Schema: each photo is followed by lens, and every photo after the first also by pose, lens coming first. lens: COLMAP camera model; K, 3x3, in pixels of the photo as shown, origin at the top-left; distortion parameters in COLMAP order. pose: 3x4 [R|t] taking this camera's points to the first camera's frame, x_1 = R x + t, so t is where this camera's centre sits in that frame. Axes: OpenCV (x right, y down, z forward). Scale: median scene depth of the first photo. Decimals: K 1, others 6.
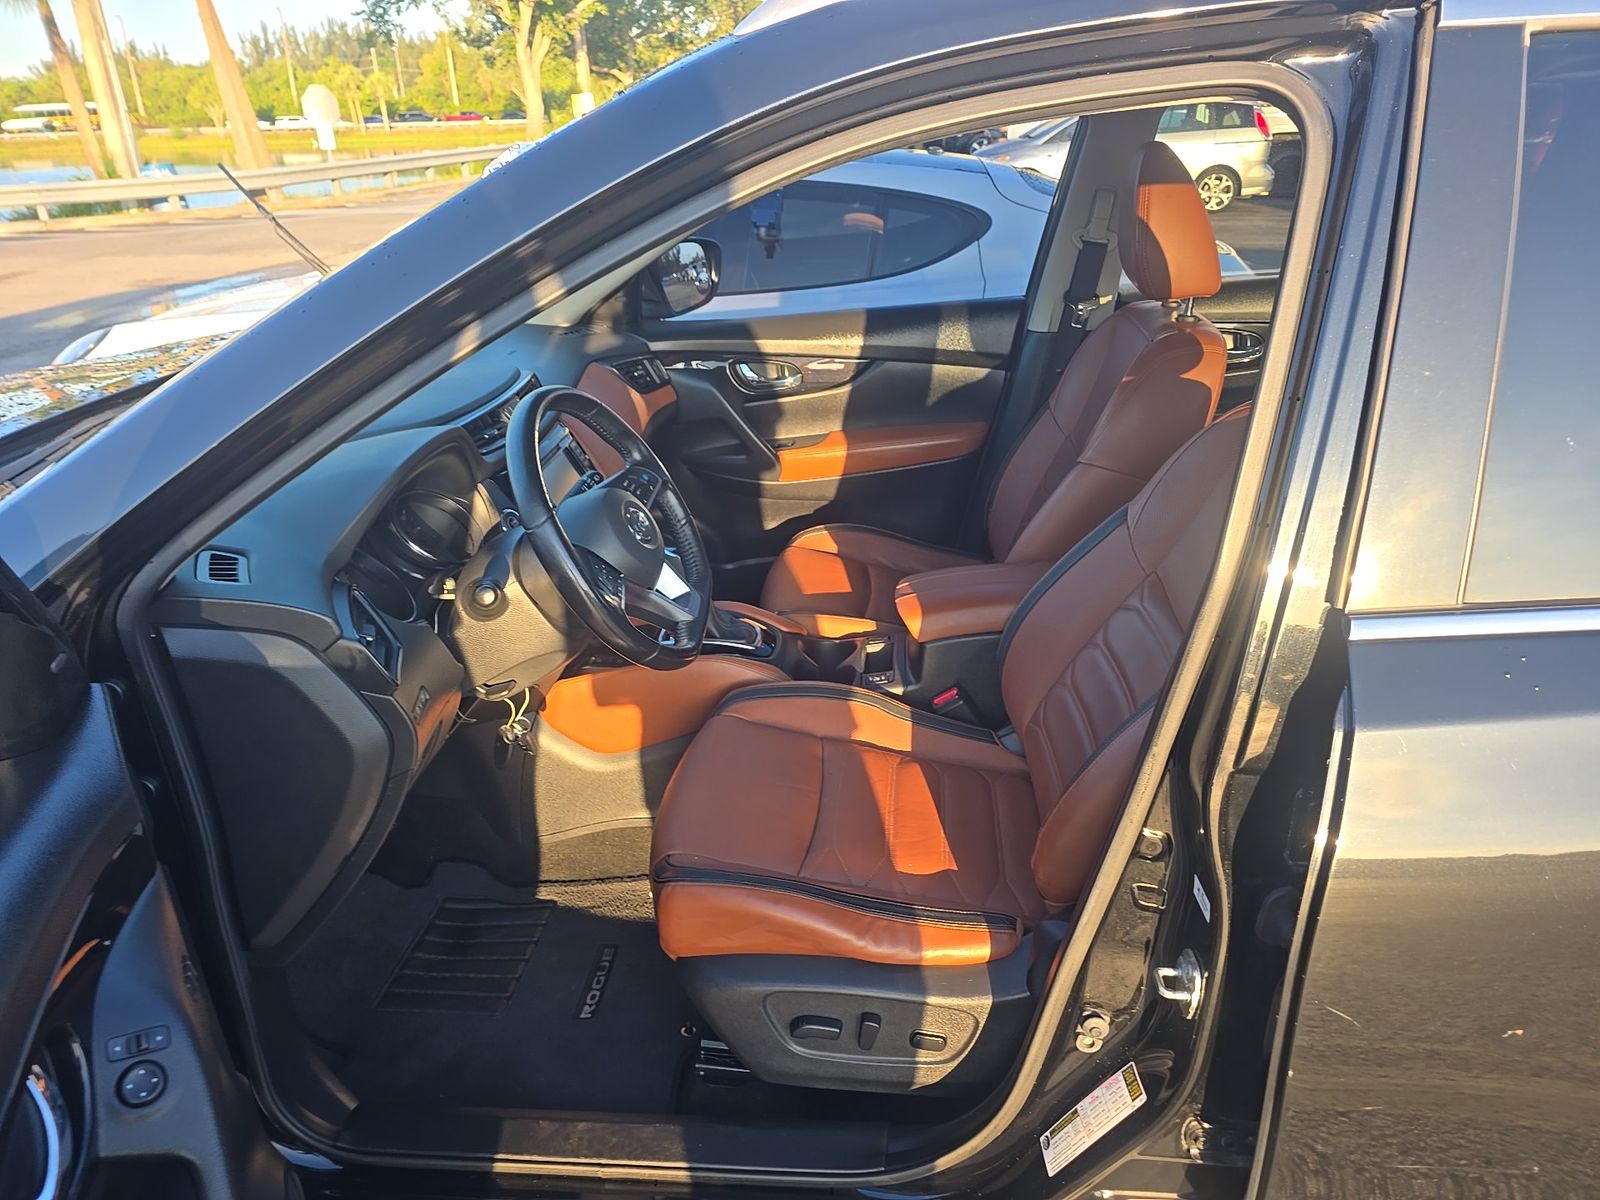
lens RADIAL K [[1085.3, 0, 794.2], [0, 1085.3, 594.5], [0, 0, 1]] dist [0.047041, -0.059118]
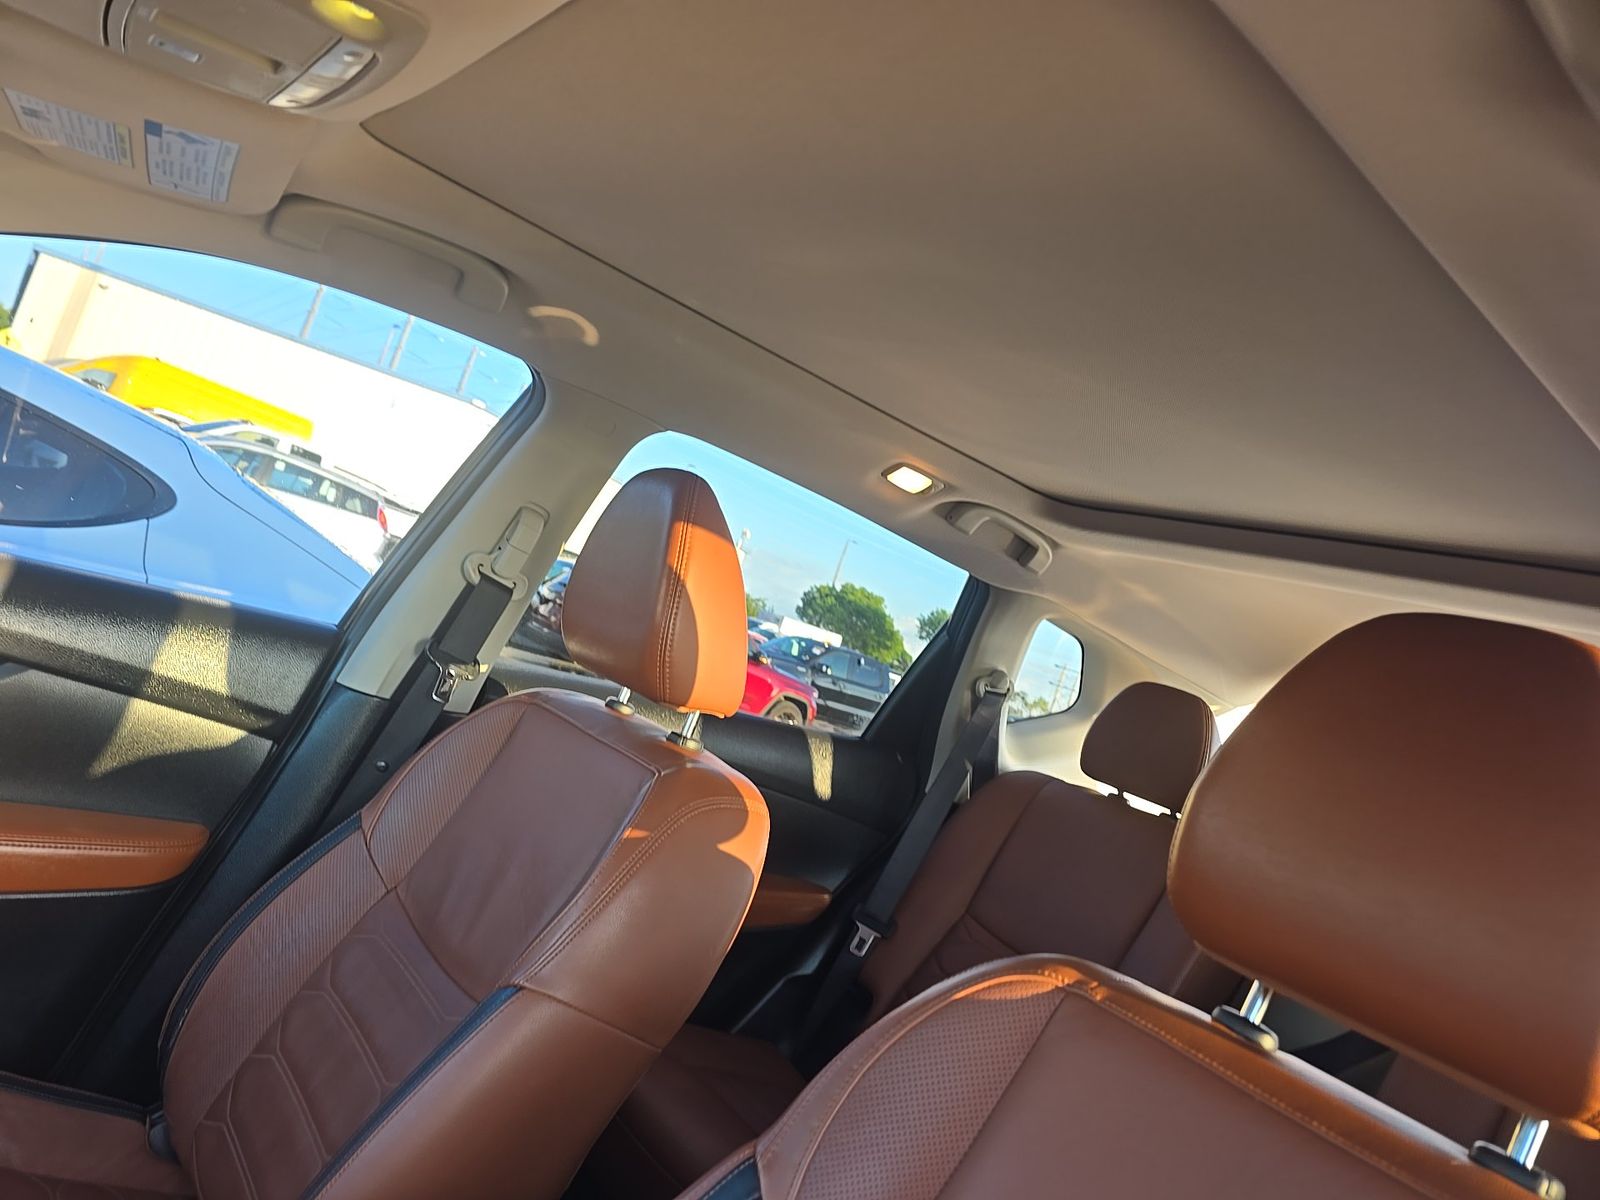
lens RADIAL K [[1085.3, 0, 797.3], [0, 1085.3, 603.6], [0, 0, 1]] dist [0.047041, -0.059118]
pose [[0.655407, 0.298772, 0.693669, -0.038620], [-0.053568, 0.934507, -0.351891, -0.090062], [-0.753374, 0.193473, 0.628487, 0.438095]]
